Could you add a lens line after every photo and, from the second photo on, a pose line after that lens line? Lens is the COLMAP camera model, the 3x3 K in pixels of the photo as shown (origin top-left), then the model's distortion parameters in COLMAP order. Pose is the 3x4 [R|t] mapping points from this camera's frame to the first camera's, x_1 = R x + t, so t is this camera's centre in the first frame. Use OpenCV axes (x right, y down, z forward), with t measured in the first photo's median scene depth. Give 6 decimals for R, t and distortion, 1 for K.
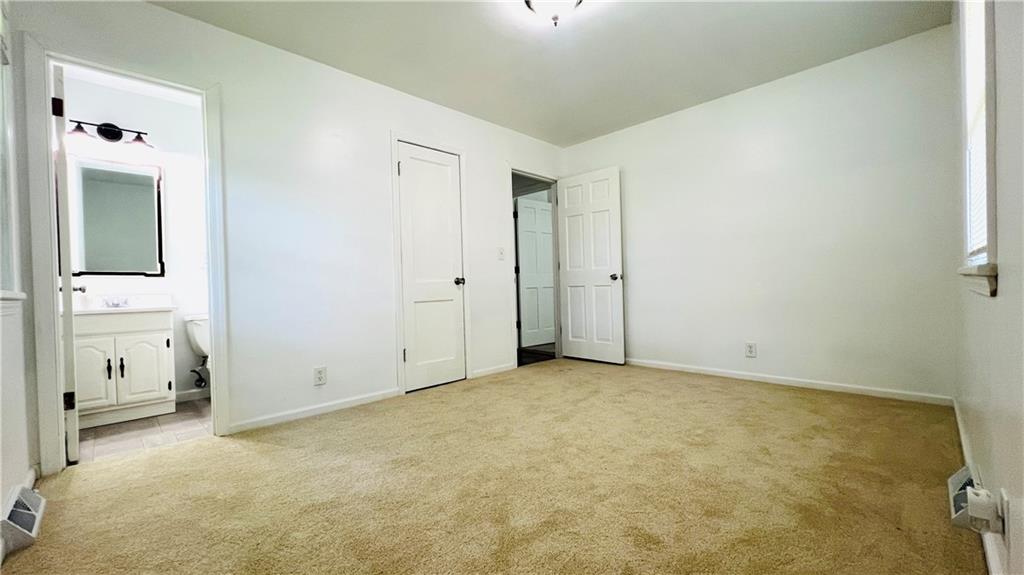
lens RADIAL K [[407.1, 0, 515.6], [0, 407.1, 289.8], [0, 0, 1]] dist [0.000405, -0.000059]
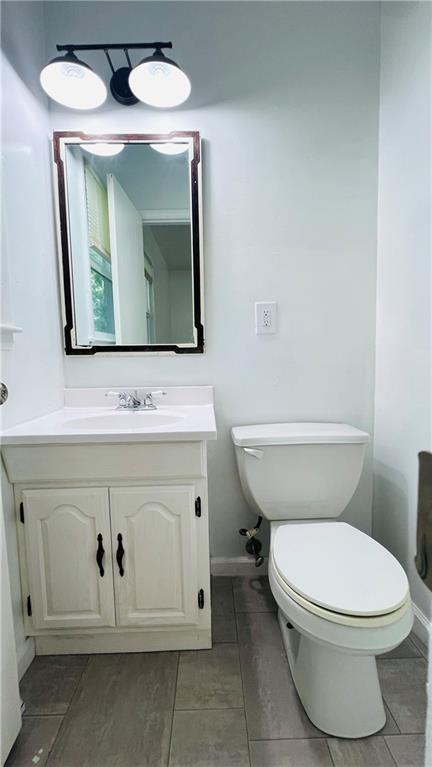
lens RADIAL K [[307.3, 0, 215.0], [0, 307.3, 385.3], [0, 0, 1]] dist [-0.001116, 0.001476]
pose [[0.718981, 0.065956, -0.691893, -0.621012], [-0.004355, 0.995895, 0.090410, -0.028896], [0.695016, -0.061990, 0.716317, 0.784480]]
